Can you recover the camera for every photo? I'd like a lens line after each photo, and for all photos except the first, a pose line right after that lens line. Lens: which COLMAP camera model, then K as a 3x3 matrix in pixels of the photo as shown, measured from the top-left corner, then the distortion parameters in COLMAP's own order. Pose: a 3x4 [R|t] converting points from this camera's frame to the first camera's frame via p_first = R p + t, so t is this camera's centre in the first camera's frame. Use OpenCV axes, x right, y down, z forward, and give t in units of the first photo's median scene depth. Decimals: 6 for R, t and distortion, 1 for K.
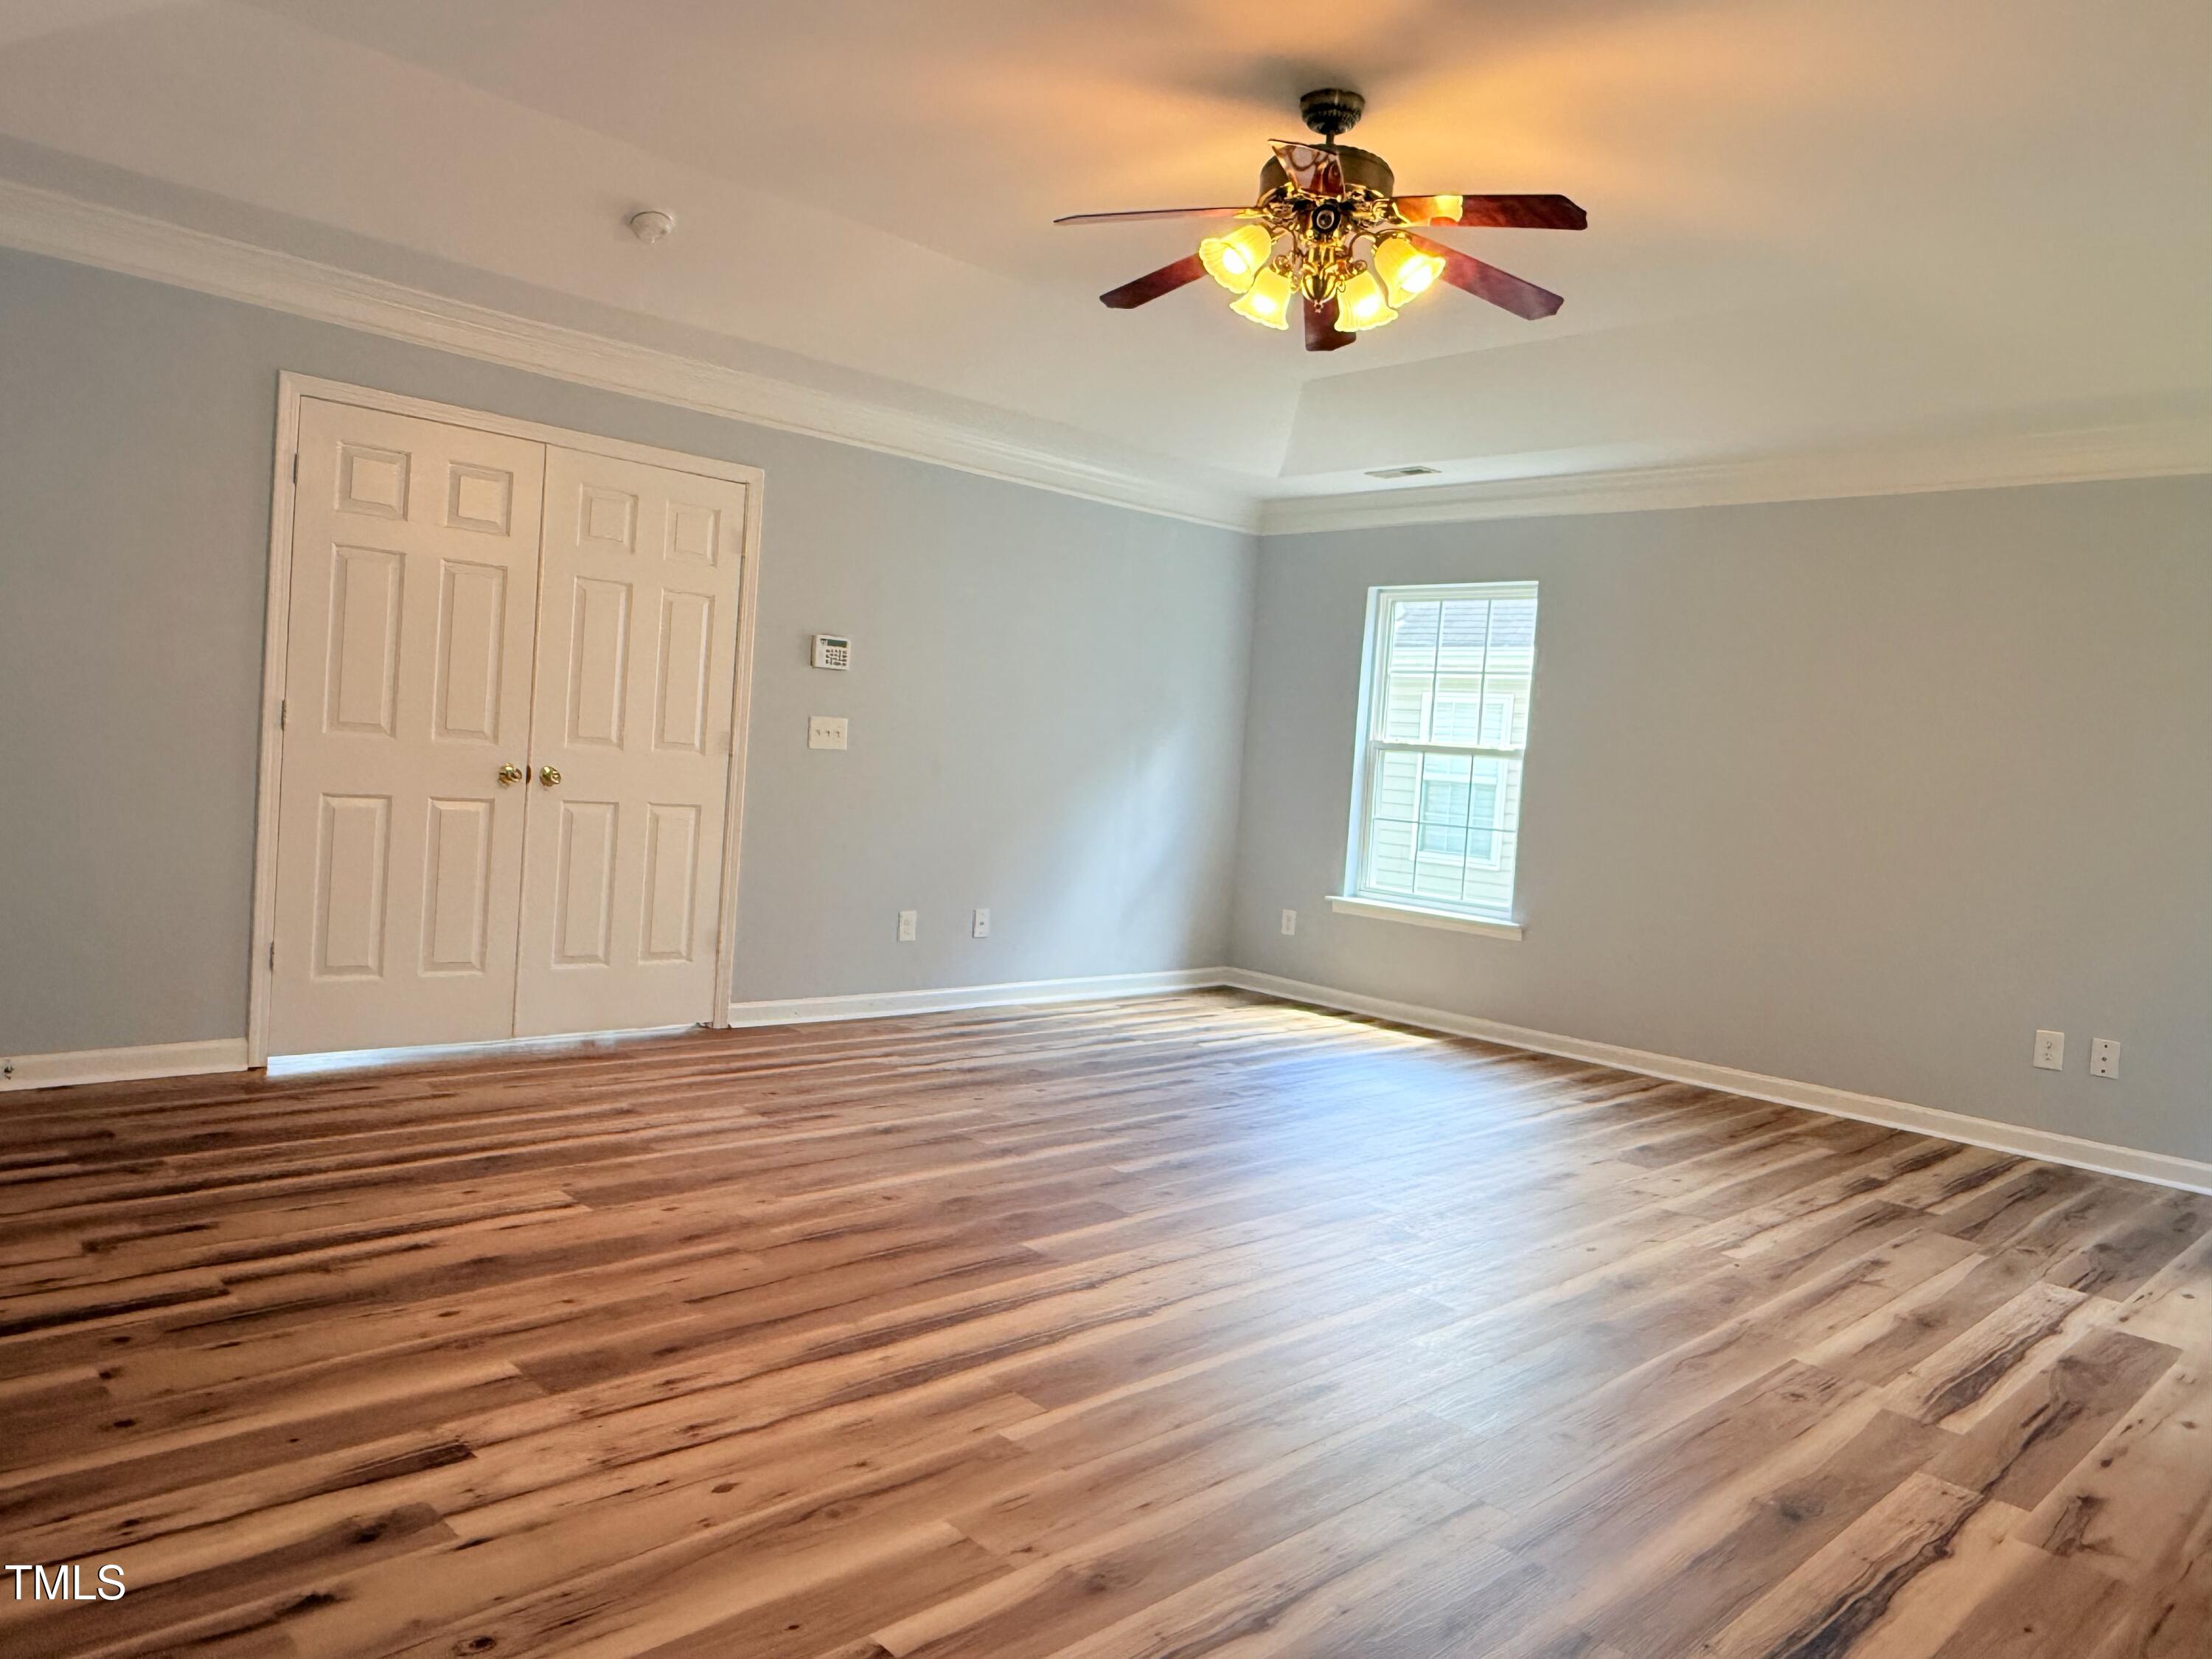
lens RADIAL K [[1524.1, 0, 1106.5], [0, 1524.1, 835.5], [0, 0, 1]] dist [0.003219, -0.001358]
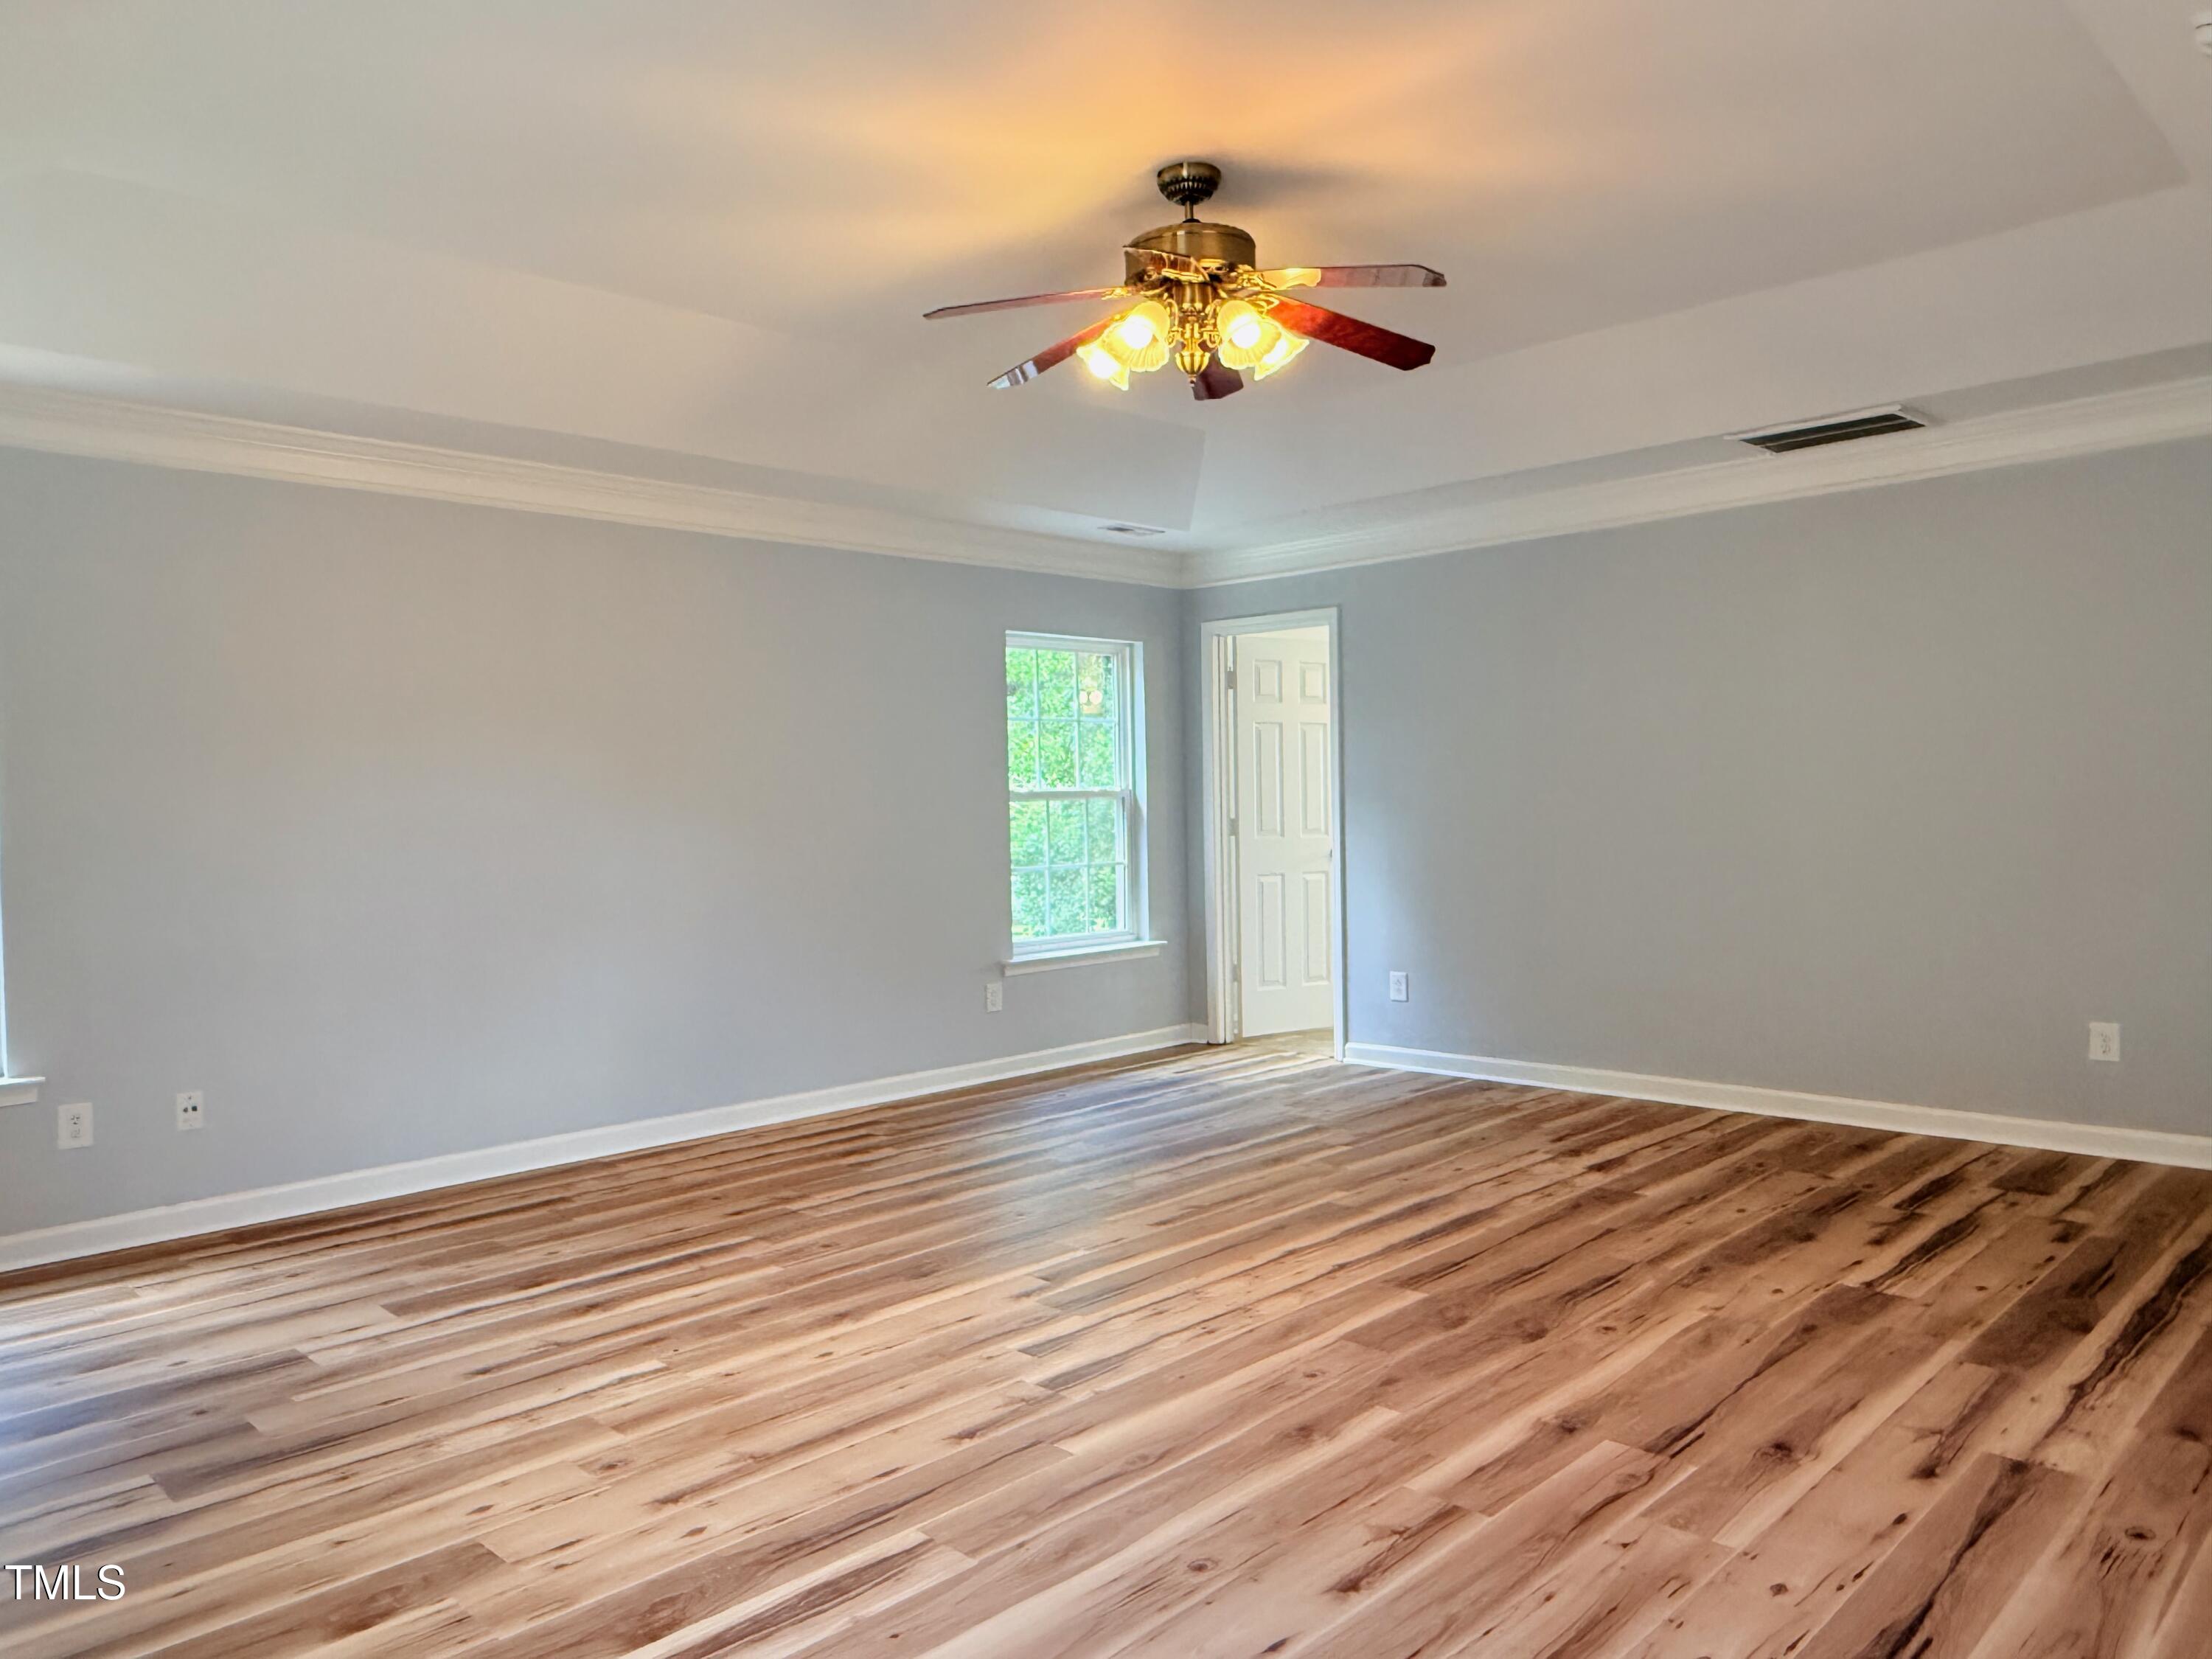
lens RADIAL K [[1501.6, 0, 1099.7], [0, 1501.6, 830.5], [0, 0, 1]] dist [0.000509, 0.007095]
pose [[-0.998768, -0.047506, -0.014317, 0.177704], [-0.048468, 0.995876, 0.076694, -0.105698], [0.010615, 0.077293, -0.996952, 1.786875]]
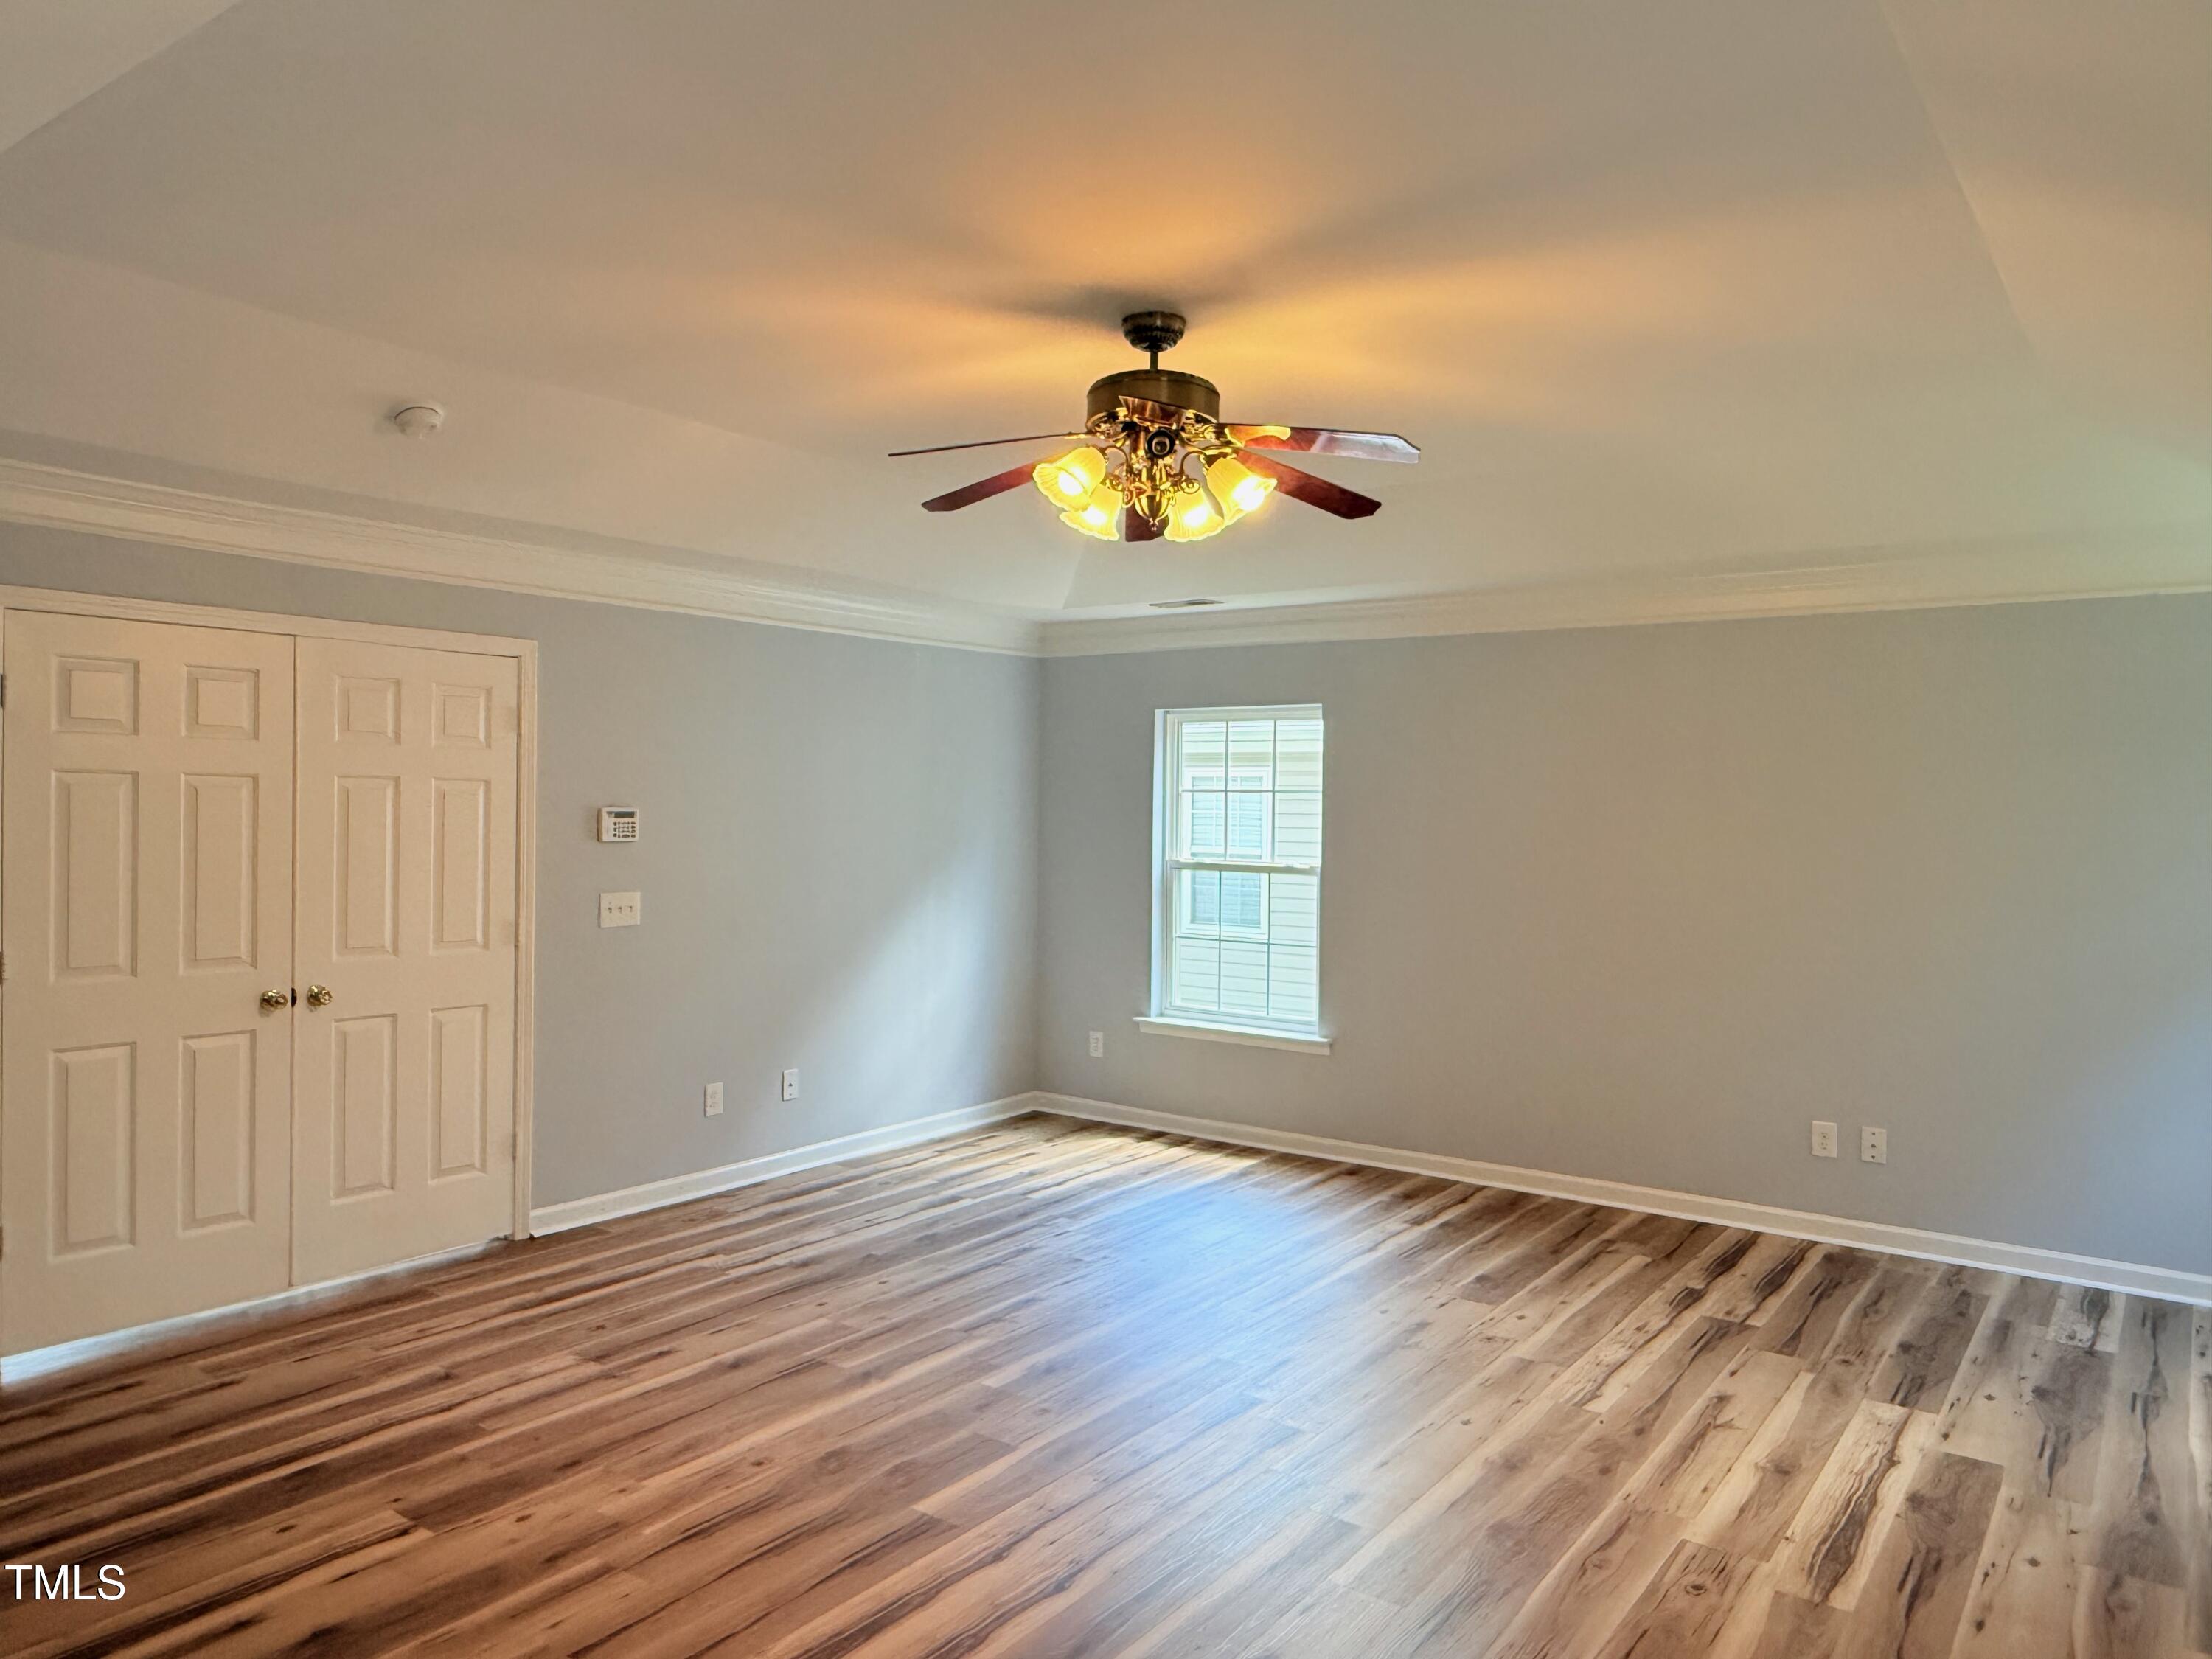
lens RADIAL K [[1524.1, 0, 1106.5], [0, 1524.1, 835.5], [0, 0, 1]] dist [0.003219, -0.001358]
pose [[0.983578, -0.061431, 0.169705, -0.065009], [0.065638, 0.997657, -0.019284, -0.111599], [-0.168123, 0.030107, 0.985306, 0.023940]]
